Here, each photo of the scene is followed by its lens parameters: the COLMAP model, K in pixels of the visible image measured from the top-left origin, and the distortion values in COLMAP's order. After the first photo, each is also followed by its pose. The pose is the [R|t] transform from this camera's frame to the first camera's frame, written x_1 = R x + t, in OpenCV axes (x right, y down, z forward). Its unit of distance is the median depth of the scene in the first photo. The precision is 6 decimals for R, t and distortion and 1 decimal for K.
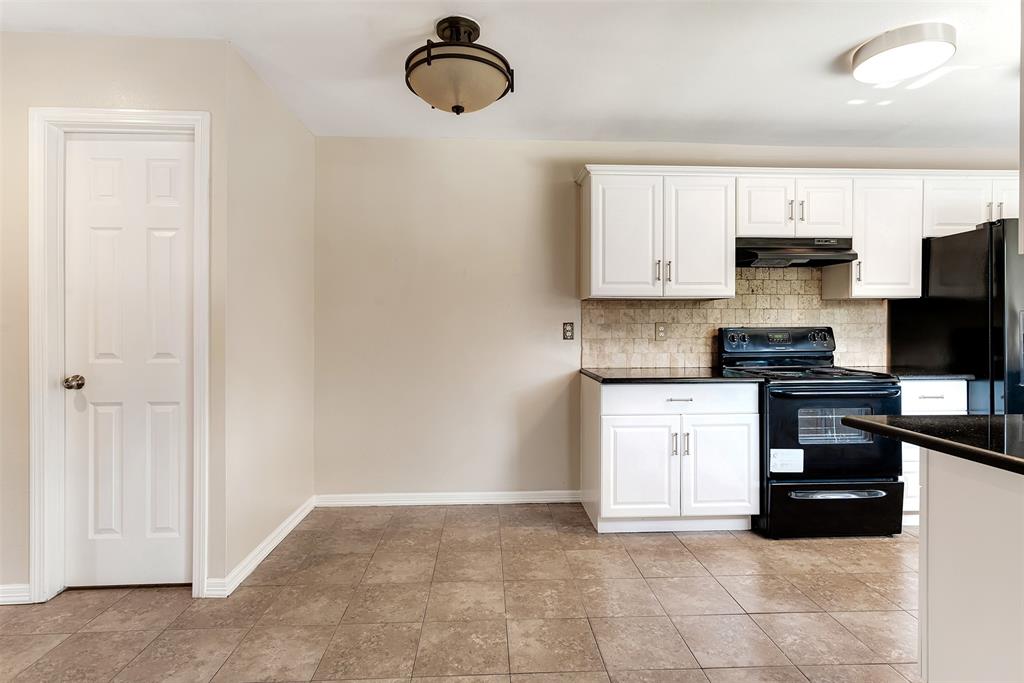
lens RADIAL K [[525.6, 0, 513.7], [0, 525.6, 328.0], [0, 0, 1]] dist [0.007110, 0.002292]
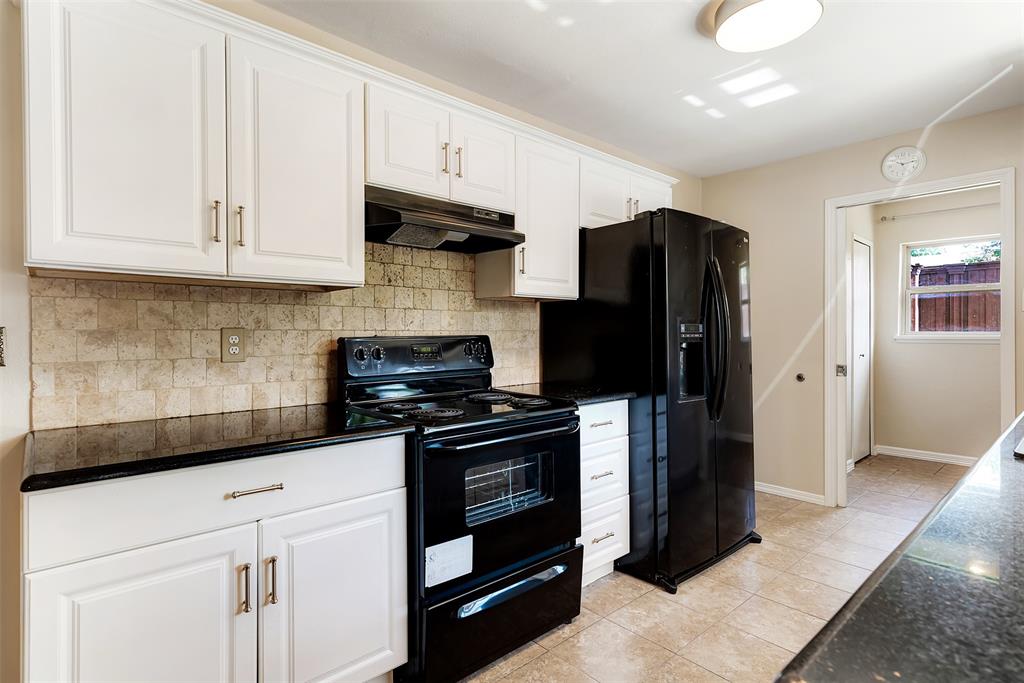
lens RADIAL K [[525.6, 0, 511.5], [0, 525.6, 336.8], [0, 0, 1]] dist [0.007110, 0.002292]
pose [[0.778155, -0.004882, 0.628054, 0.176842], [0.004214, 0.999988, 0.002551, -0.001861], [-0.628058, 0.000662, 0.778166, 0.434996]]
